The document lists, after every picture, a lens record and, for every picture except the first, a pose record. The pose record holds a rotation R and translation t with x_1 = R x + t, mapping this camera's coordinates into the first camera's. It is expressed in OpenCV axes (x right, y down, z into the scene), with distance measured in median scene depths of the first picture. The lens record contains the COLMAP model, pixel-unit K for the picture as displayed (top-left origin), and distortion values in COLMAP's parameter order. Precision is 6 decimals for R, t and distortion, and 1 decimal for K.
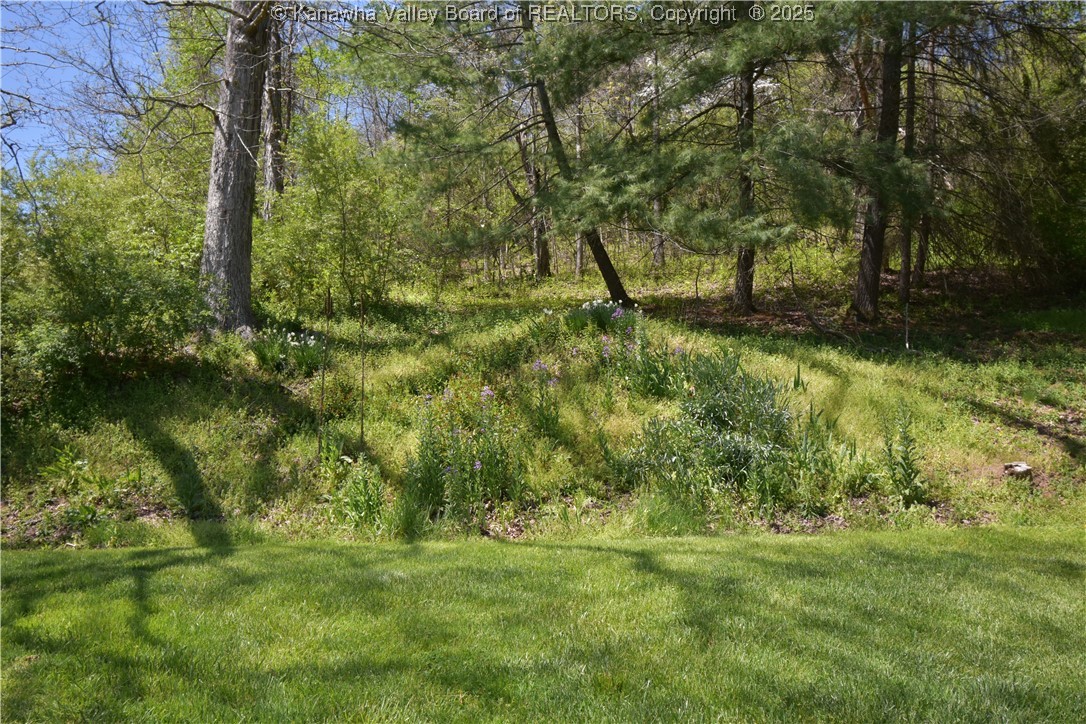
lens RADIAL K [[919.9, 0, 544.0], [0, 919.9, 361.8], [0, 0, 1]] dist [0.002595, 0.002992]
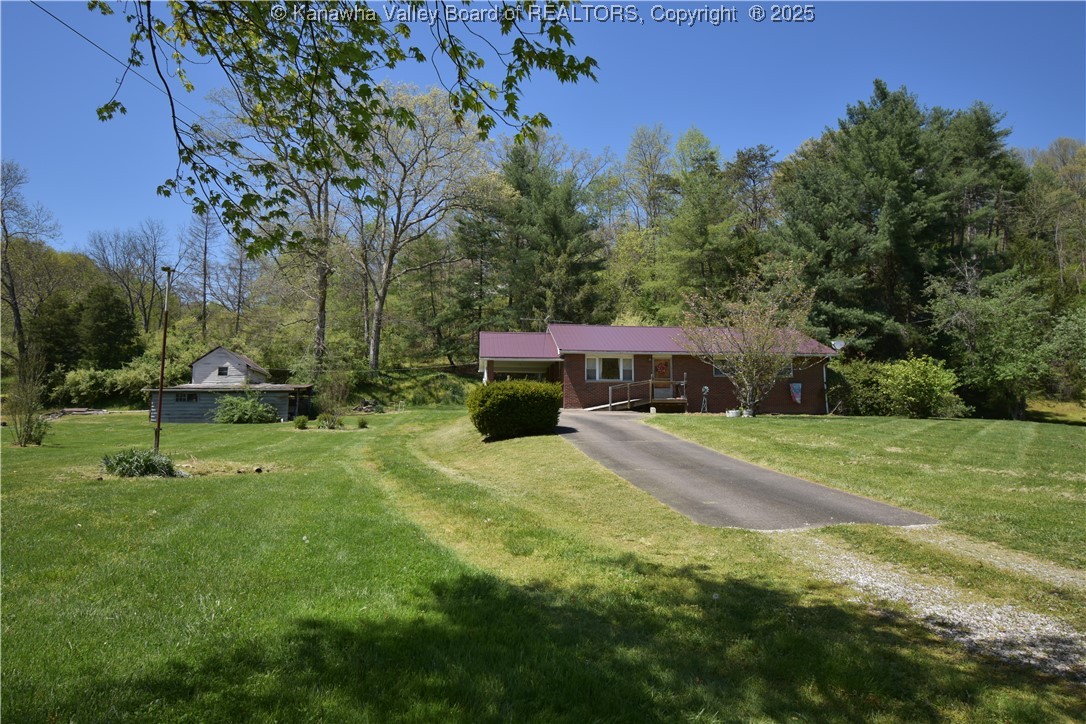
lens RADIAL K [[688.9, 0, 542.2], [0, 688.9, 361.9], [0, 0, 1]] dist [0.006957, 0.000789]
pose [[0.994676, 0.012944, 0.102236, 0.277008], [-0.014609, 0.999772, 0.015554, -0.241664], [-0.102012, -0.016964, 0.994639, -3.876993]]
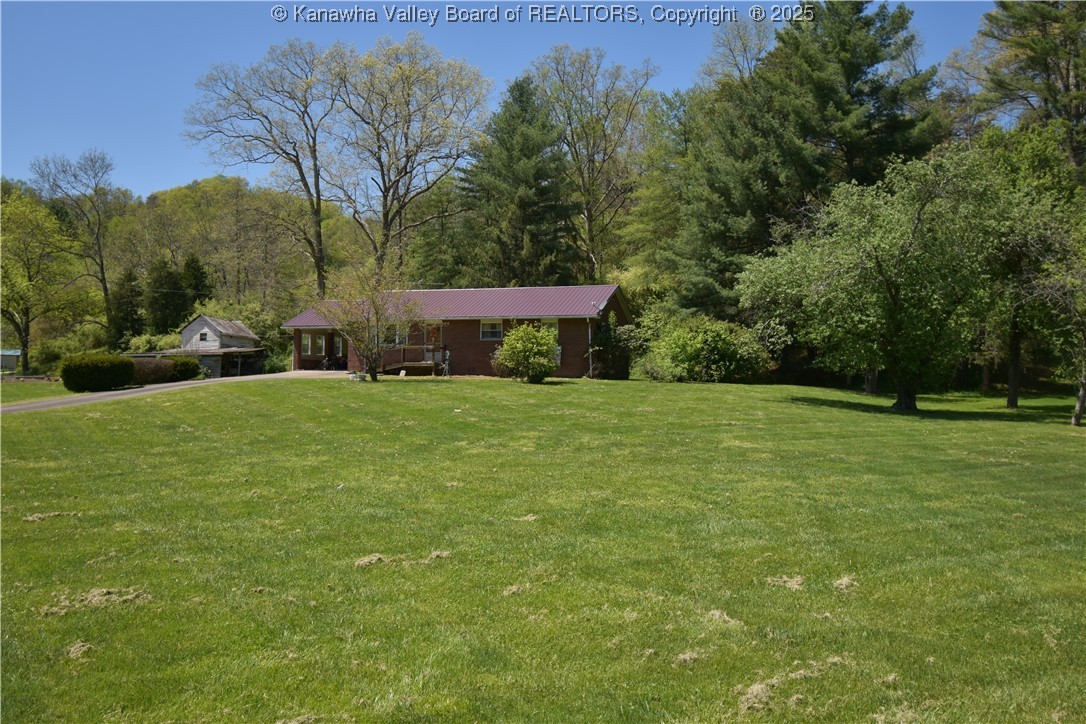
lens RADIAL K [[919.9, 0, 542.6], [0, 919.9, 368.0], [0, 0, 1]] dist [0.002595, 0.002992]
pose [[0.954435, 0.007507, -0.298323, 2.719624], [0.017773, 0.996479, 0.081935, -0.345574], [0.297888, -0.083504, 0.950942, -4.744181]]
